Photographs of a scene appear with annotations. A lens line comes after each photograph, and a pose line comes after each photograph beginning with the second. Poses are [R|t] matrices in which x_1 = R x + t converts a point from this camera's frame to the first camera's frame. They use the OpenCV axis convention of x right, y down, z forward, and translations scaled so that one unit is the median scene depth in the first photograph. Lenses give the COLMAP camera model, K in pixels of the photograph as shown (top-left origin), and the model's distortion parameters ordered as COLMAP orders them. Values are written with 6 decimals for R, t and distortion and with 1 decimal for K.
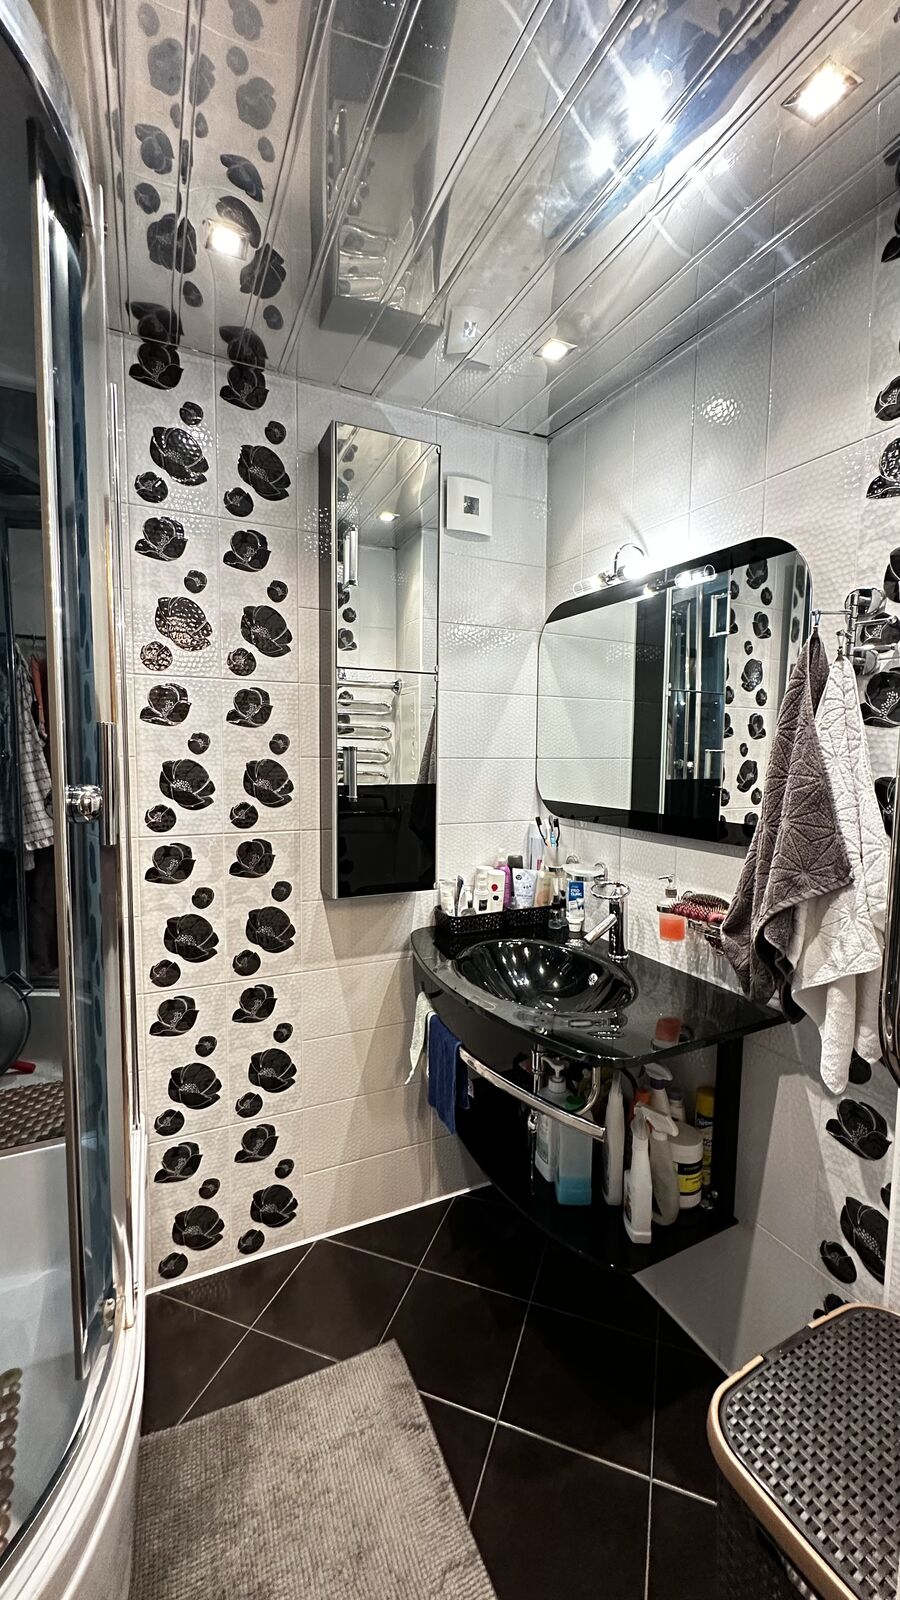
lens RADIAL K [[638.4, 0, 451.7], [0, 638.4, 801.5], [0, 0, 1]] dist [-0.004561, 0.001086]
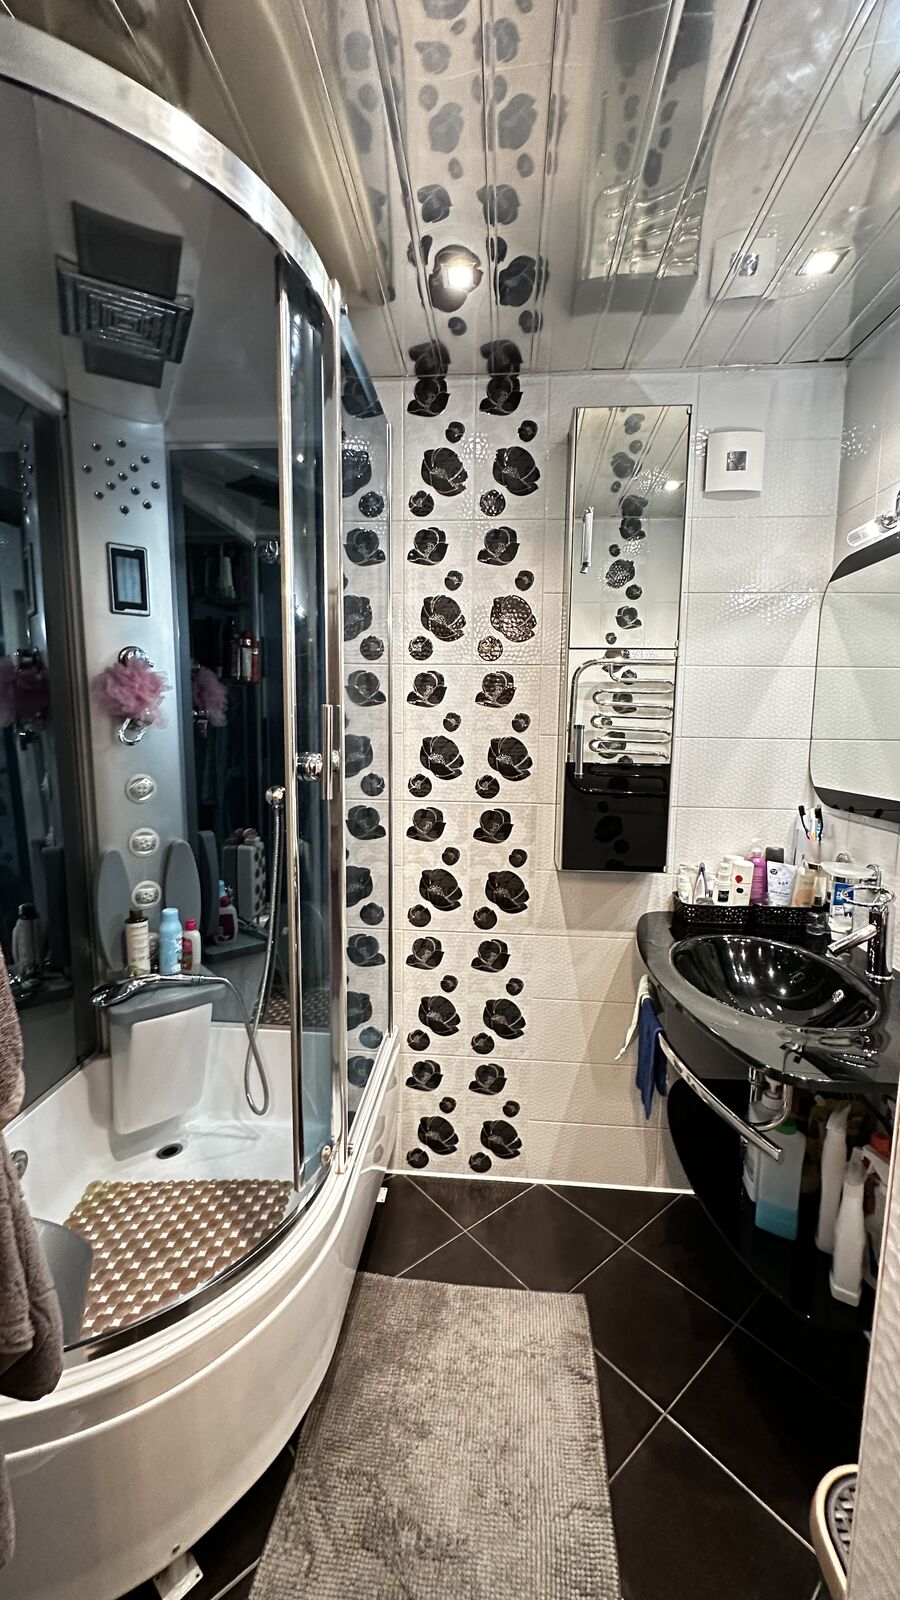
lens RADIAL K [[638.4, 0, 451.8], [0, 638.4, 801.3], [0, 0, 1]] dist [-0.004561, 0.001086]
pose [[0.867275, 0.059376, -0.494277, 0.173193], [-0.044797, 0.998142, 0.041302, 0.003878], [0.495811, -0.013678, 0.868323, -0.002307]]
